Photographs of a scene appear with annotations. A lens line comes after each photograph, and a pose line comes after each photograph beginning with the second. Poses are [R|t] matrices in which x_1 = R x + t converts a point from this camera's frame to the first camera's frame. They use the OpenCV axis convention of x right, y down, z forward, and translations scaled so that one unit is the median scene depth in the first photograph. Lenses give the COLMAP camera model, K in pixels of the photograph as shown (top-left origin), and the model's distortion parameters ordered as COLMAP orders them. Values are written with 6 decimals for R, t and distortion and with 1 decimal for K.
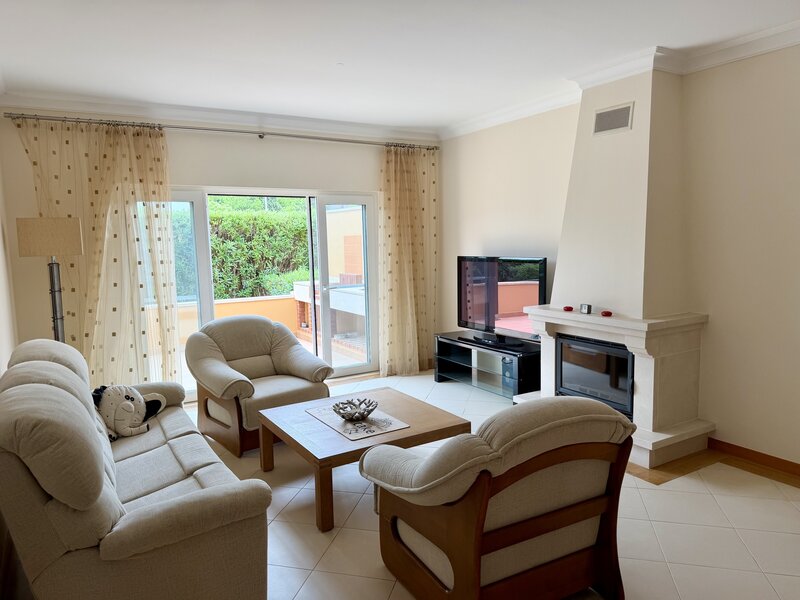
lens RADIAL K [[563.3, 0, 395.8], [0, 563.3, 303.8], [0, 0, 1]] dist [0.092979, -0.130731]
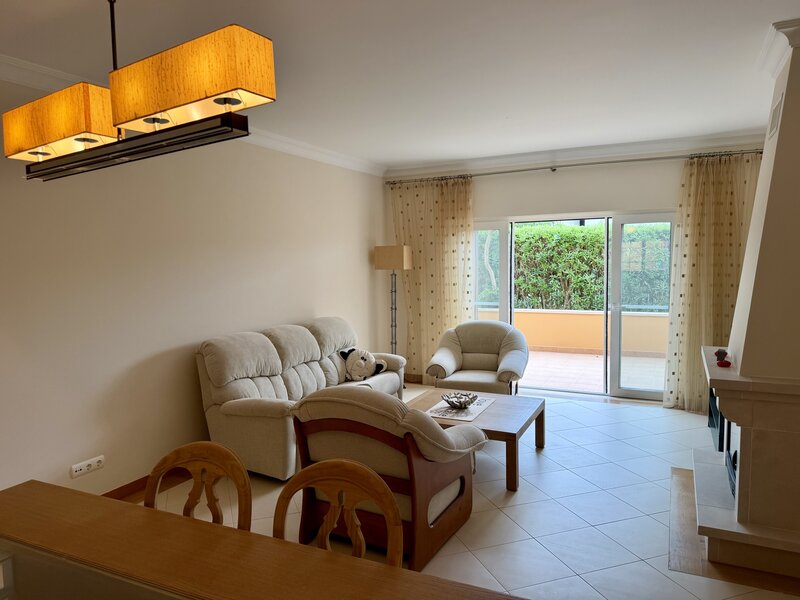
lens RADIAL K [[563.3, 0, 395.8], [0, 563.3, 303.8], [0, 0, 1]] dist [0.092979, -0.130731]
pose [[0.537621, 0.084131, -0.838979, 0.582339], [-0.094525, 0.994751, 0.039180, -0.039573], [0.837871, 0.058241, 0.542752, 0.125192]]
